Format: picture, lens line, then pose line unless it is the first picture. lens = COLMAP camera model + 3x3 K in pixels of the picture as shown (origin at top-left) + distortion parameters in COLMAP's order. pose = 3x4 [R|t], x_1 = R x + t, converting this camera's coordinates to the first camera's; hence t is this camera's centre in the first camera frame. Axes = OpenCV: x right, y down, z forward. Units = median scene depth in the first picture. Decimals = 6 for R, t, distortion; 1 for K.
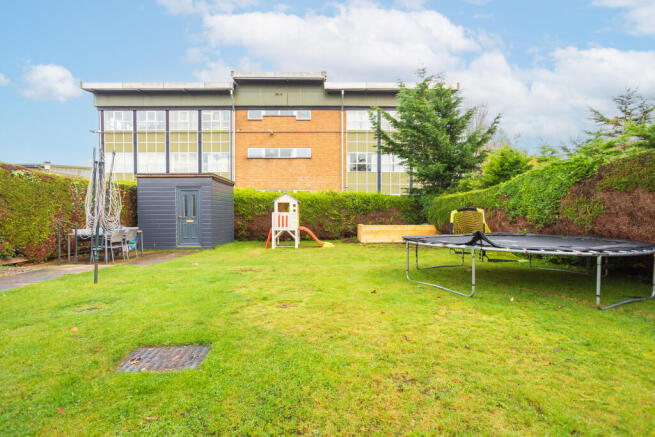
lens RADIAL K [[316.8, 0, 325.3], [0, 316.8, 215.7], [0, 0, 1]] dist [-0.061022, 0.039492]
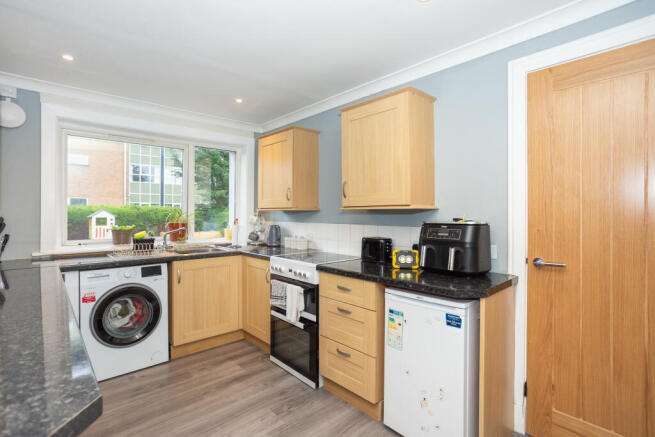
lens RADIAL K [[316.8, 0, 325.3], [0, 316.8, 215.7], [0, 0, 1]] dist [-0.061022, 0.039492]
pose [[0.754921, -0.004489, 0.655800, -0.221087], [0.008527, 0.999959, -0.002971, -0.031090], [-0.655760, 0.007835, 0.754929, -0.399169]]
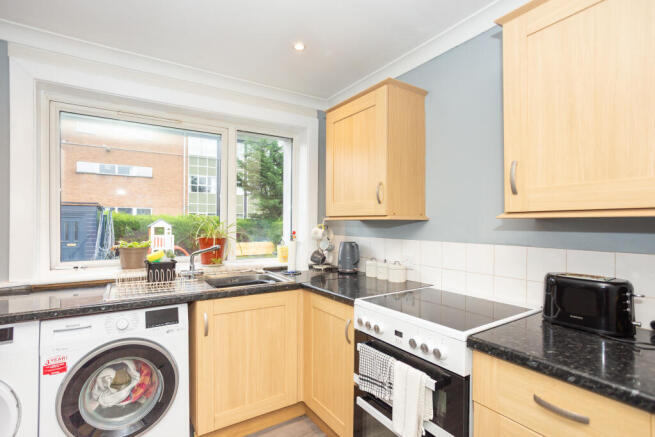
lens RADIAL K [[318.1, 0, 326.6], [0, 318.1, 222.1], [0, 0, 1]] dist [-0.061882, 0.038594]
pose [[0.847740, 0.003648, 0.530400, -0.190399], [0.004964, 0.999878, -0.014810, -0.032509], [-0.530389, 0.015188, 0.847618, -0.327700]]
